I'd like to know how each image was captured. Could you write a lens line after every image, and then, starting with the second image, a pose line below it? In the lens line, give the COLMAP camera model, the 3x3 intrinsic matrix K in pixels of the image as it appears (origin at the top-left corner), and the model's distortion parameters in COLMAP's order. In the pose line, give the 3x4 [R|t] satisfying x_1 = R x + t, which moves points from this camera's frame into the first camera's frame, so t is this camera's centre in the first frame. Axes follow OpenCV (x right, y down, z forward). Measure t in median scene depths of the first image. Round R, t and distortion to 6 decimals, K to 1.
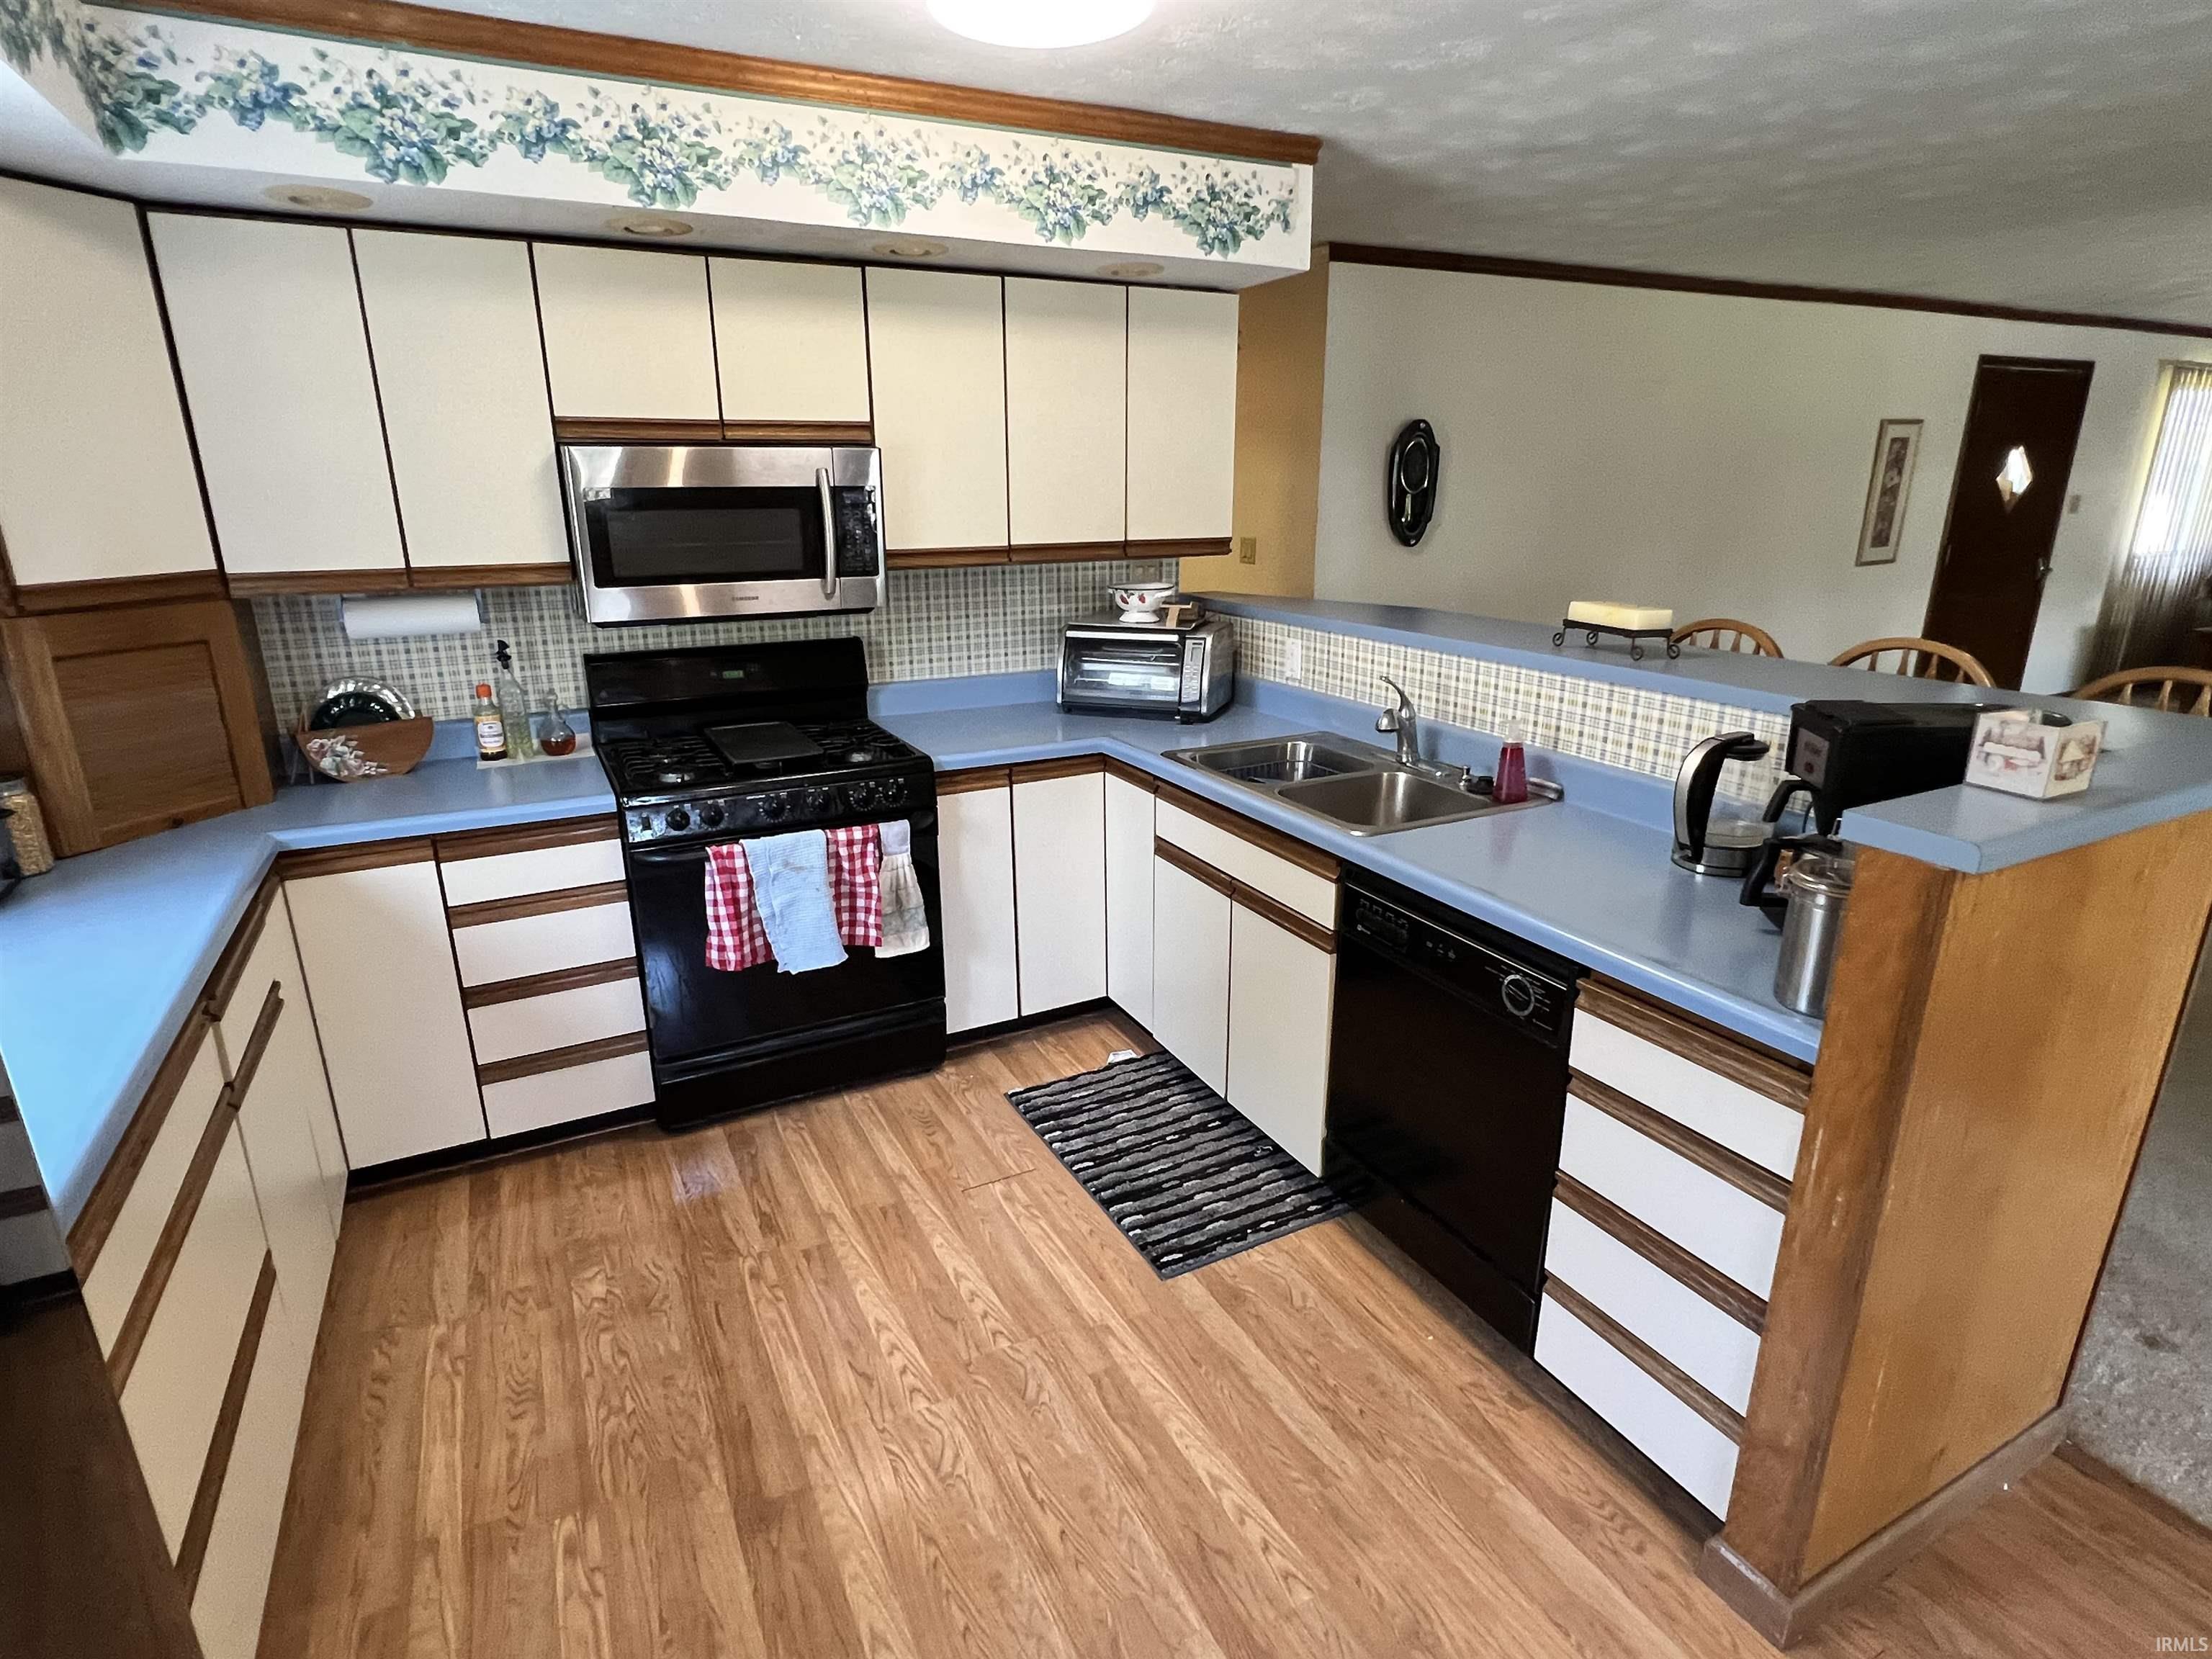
lens RADIAL K [[1135.0, 0, 1096.9], [0, 1135.0, 829.7], [0, 0, 1]] dist [-0.004658, 0.000865]
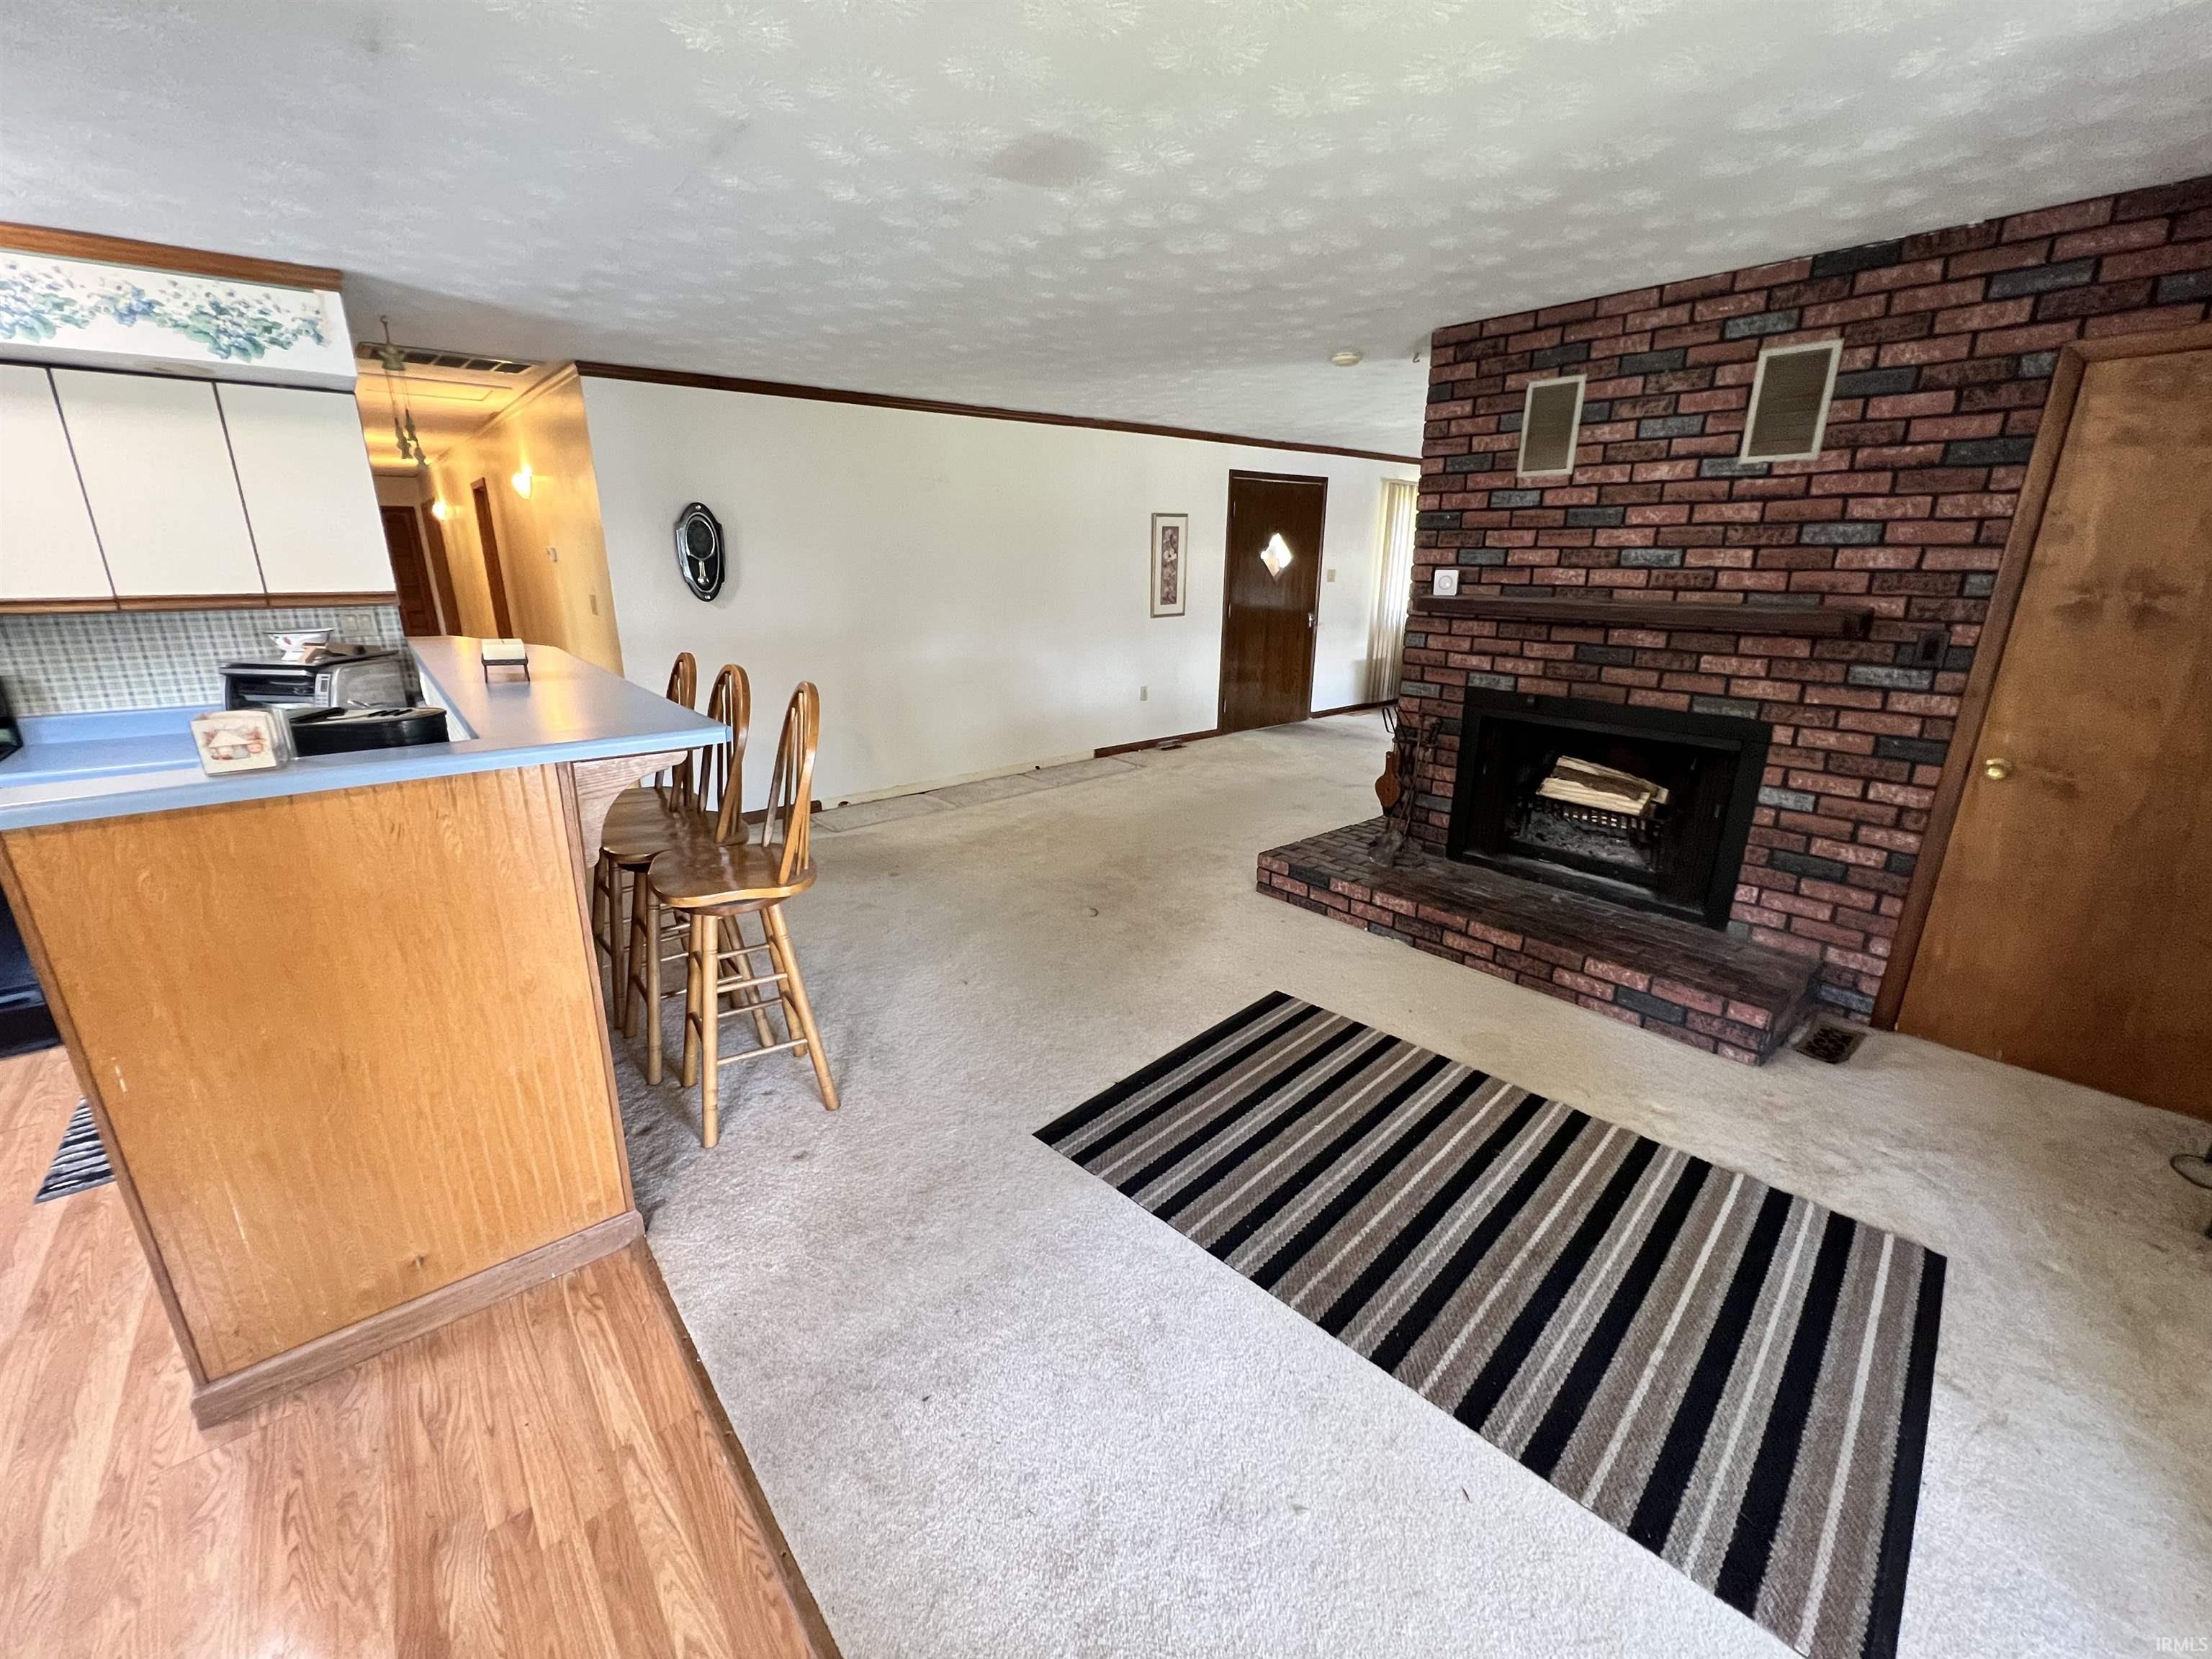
lens RADIAL K [[892.3, 0, 1101.5], [0, 892.3, 823.6], [0, 0, 1]] dist [-0.004684, 0.001004]
pose [[0.976161, -0.047627, 0.211758, 0.845321], [0.048823, 0.998807, -0.000417, 0.042628], [-0.211486, 0.010746, 0.977322, -0.139853]]
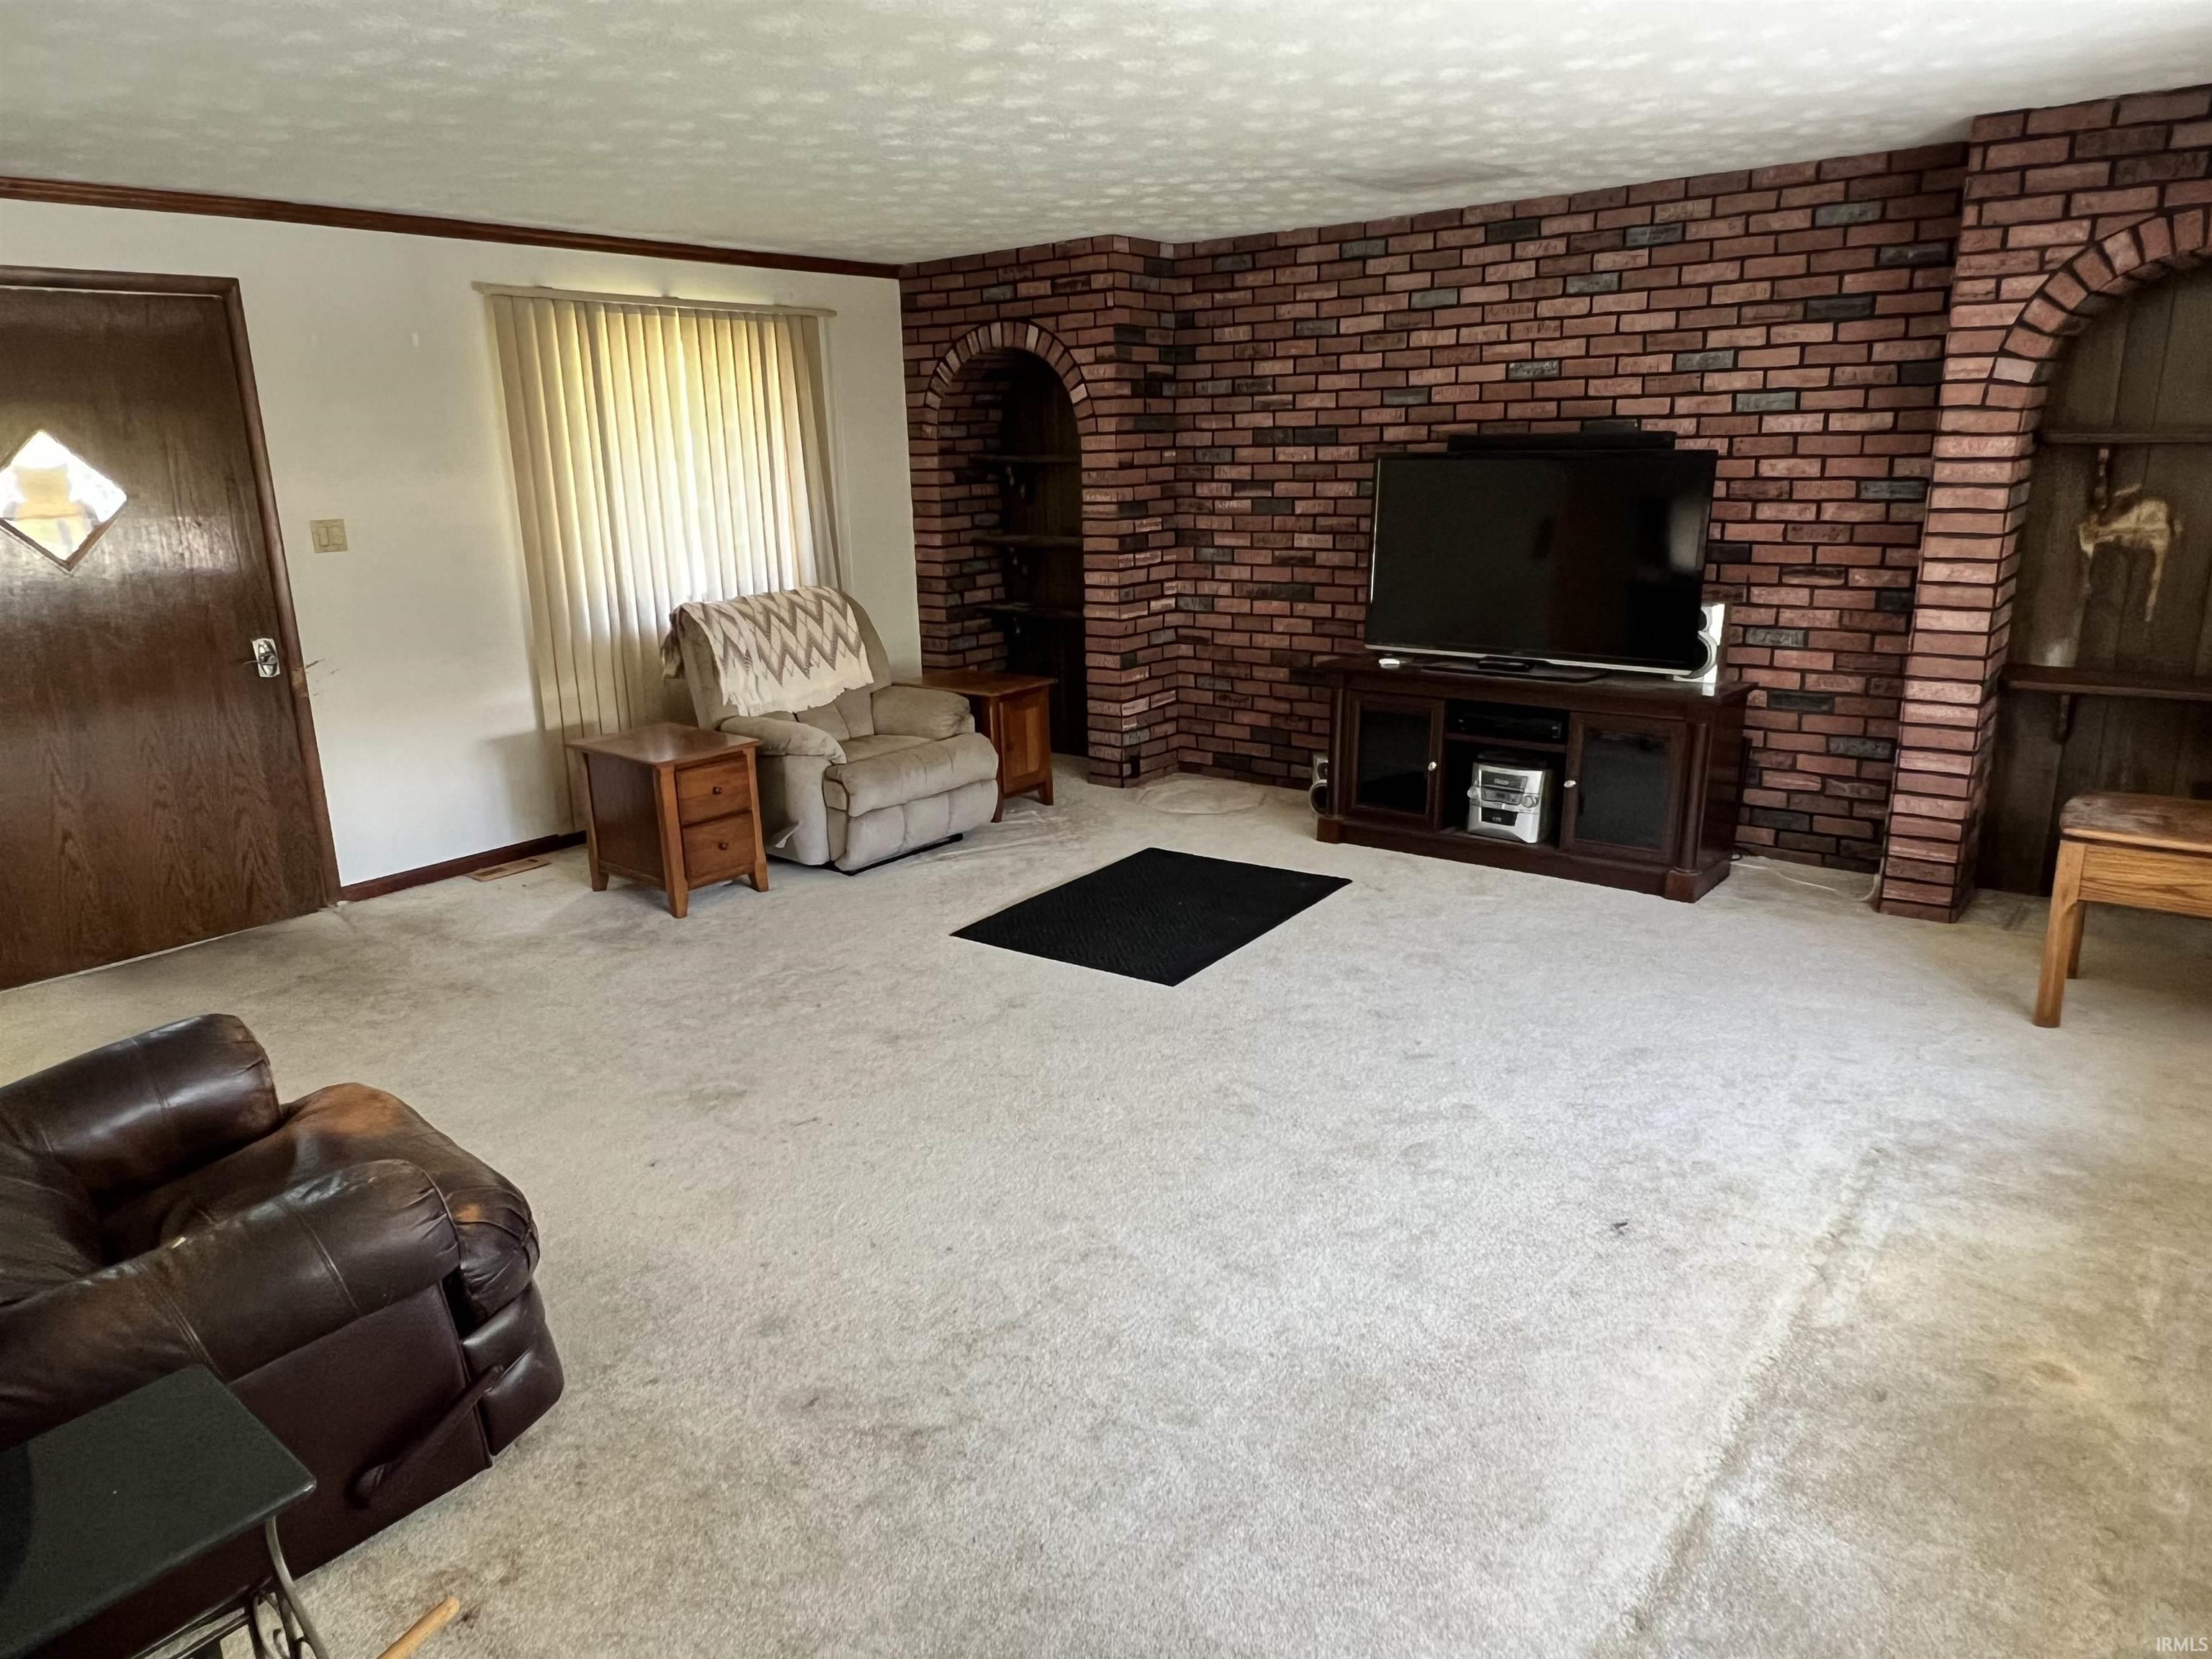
lens RADIAL K [[1436.7, 0, 1104.6], [0, 1436.7, 833.6], [0, 0, 1]] dist [-0.002141, -0.001619]
pose [[0.916222, -0.116700, 0.383299, 2.454342], [0.132104, 0.991137, -0.014010, -0.222697], [-0.378267, 0.063472, 0.923518, 0.571858]]
